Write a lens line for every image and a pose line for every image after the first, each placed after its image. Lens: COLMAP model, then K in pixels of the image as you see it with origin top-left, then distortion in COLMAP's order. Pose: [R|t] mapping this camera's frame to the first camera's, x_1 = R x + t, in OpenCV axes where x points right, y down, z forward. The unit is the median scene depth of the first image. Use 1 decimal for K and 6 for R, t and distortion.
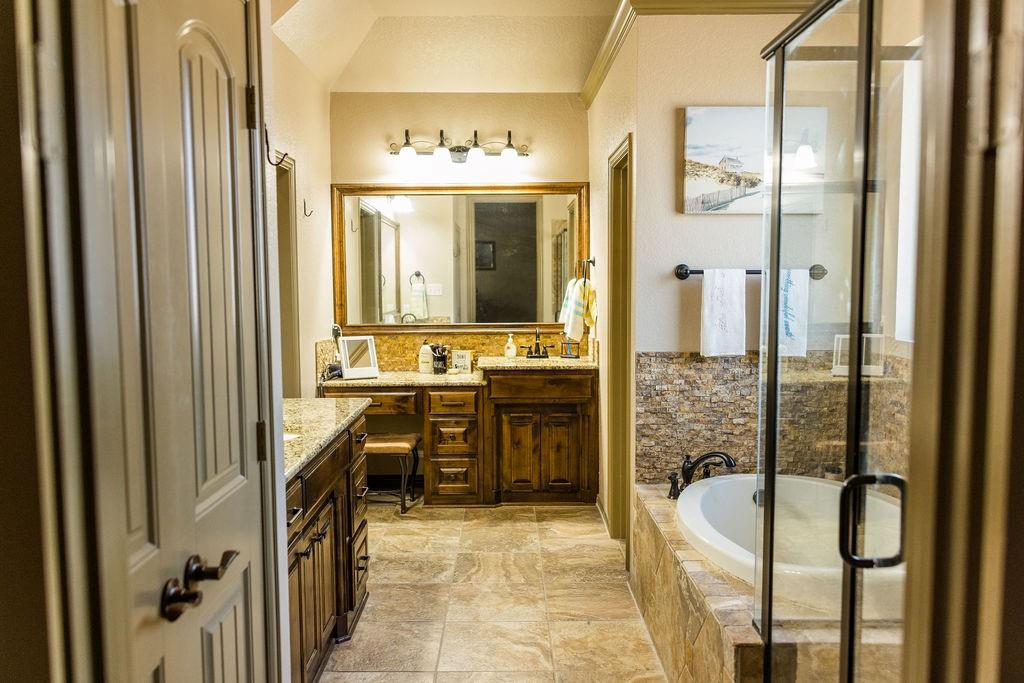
lens RADIAL K [[816.0, 0, 512.0], [0, 816.0, 341.5], [0, 0, 1]] dist [0.002280, 0.002015]
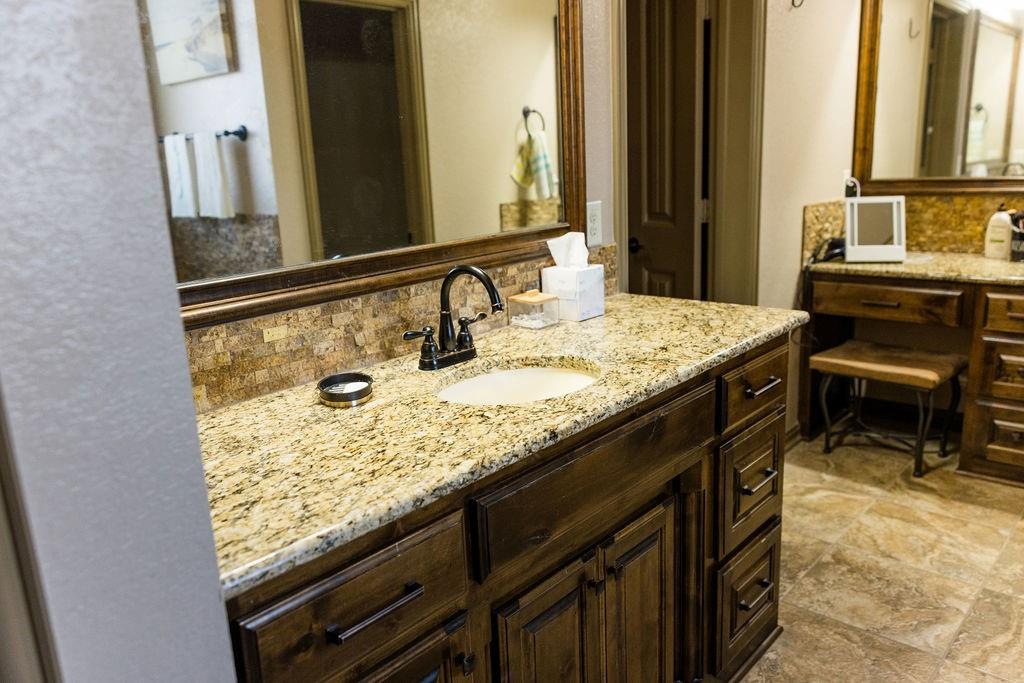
lens RADIAL K [[782.8, 0, 512.0], [0, 782.8, 341.5], [0, 0, 1]] dist [0.004871, 0.001313]
pose [[0.741338, 0.131822, -0.658058, 0.023014], [-0.011004, 0.982776, 0.184472, -0.005385], [0.671041, -0.129515, 0.730020, 0.341374]]
